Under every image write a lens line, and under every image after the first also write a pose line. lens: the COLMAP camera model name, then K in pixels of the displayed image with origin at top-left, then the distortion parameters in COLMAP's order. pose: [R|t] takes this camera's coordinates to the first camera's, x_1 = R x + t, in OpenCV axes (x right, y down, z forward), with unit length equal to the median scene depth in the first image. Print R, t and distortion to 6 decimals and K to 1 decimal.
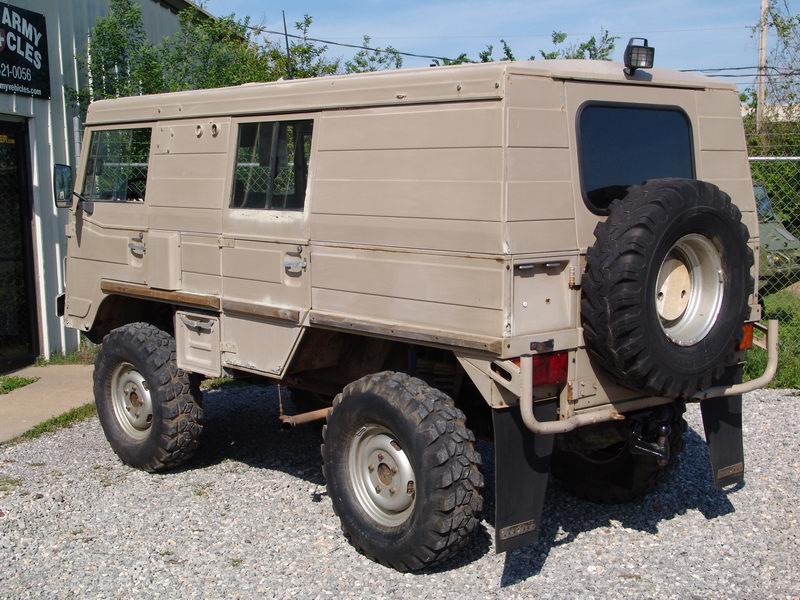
lens RADIAL K [[1180.8, 0, 400.0], [0, 1180.8, 300.0], [0, 0, 1]] dist [0.009142, 0.053764]
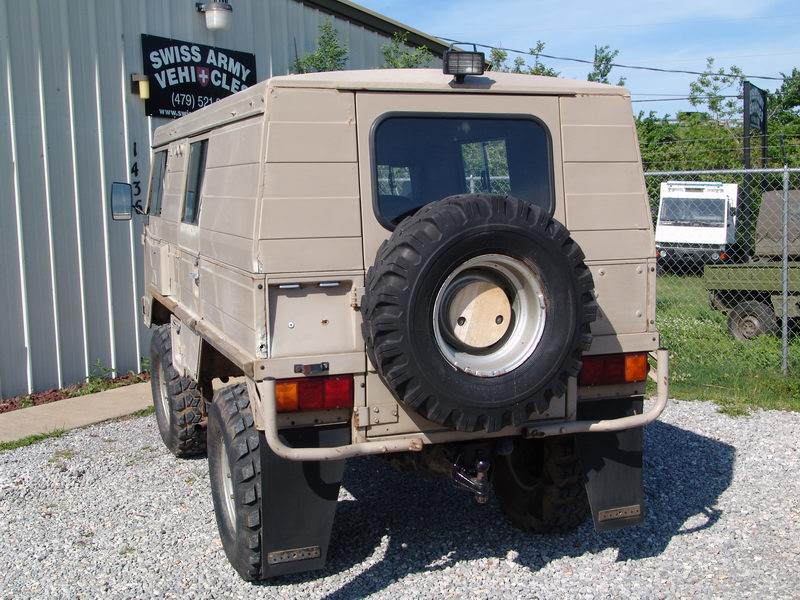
lens RADIAL K [[1025.8, 0, 400.0], [0, 1025.8, 300.0], [0, 0, 1]] dist [-0.019997, 0.057647]
pose [[0.934566, 0.031552, -0.354388, 0.447660], [-0.029997, 0.999501, 0.009882, -0.025551], [0.354523, 0.001395, 0.935046, 0.226825]]
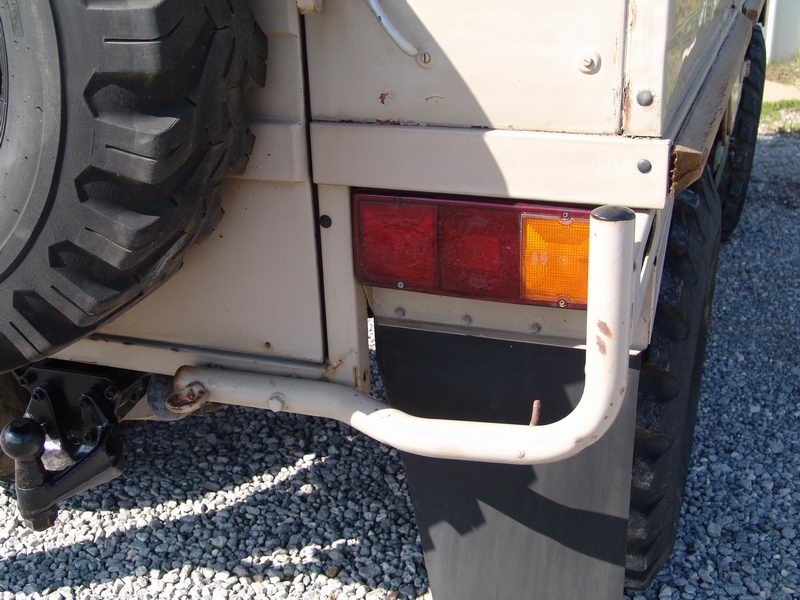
lens RADIAL K [[1025.8, 0, 400.0], [0, 1025.8, 300.0], [0, 0, 1]] dist [-0.019997, 0.057647]
pose [[0.482470, 0.317211, -0.816456, 0.509252], [-0.068989, 0.942986, 0.325603, -0.031962], [0.873192, -0.100767, 0.476846, 0.966043]]
